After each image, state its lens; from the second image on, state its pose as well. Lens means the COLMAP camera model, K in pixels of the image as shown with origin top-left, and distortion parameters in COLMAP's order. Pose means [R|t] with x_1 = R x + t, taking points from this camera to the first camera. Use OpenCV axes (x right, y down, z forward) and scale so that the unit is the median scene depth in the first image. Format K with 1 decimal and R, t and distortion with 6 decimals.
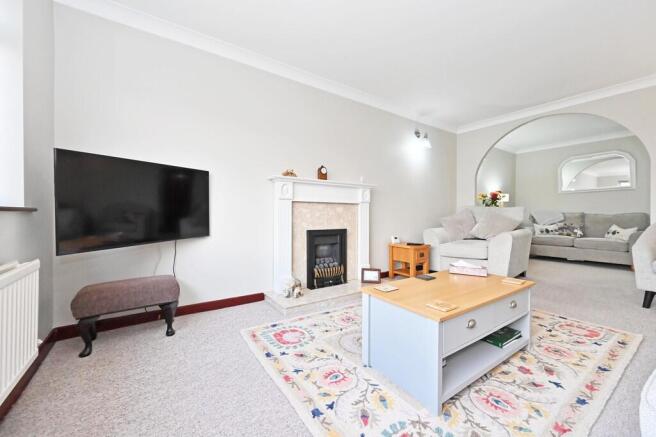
lens RADIAL K [[257.3, 0, 317.8], [0, 257.3, 212.3], [0, 0, 1]] dist [0.000597, 0.000218]
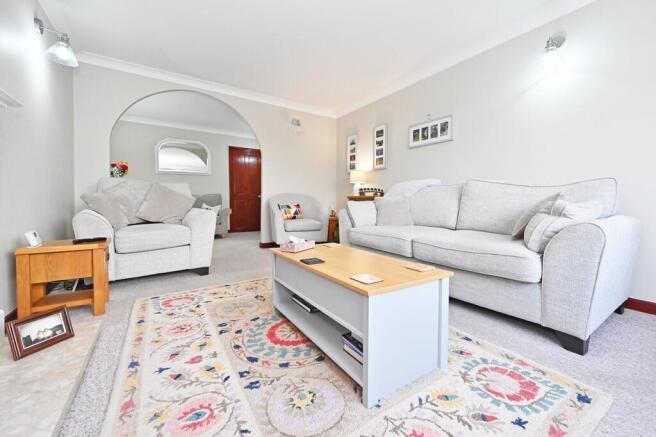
lens RADIAL K [[274.6, 0, 351.0], [0, 274.6, 202.7], [0, 0, 1]] dist [-0.000152, 0.000040]
pose [[-0.044653, -0.016388, 0.998868, -0.256896], [-0.005118, 0.999856, 0.016176, 0.038394], [-0.998989, -0.004390, -0.044730, 0.570467]]
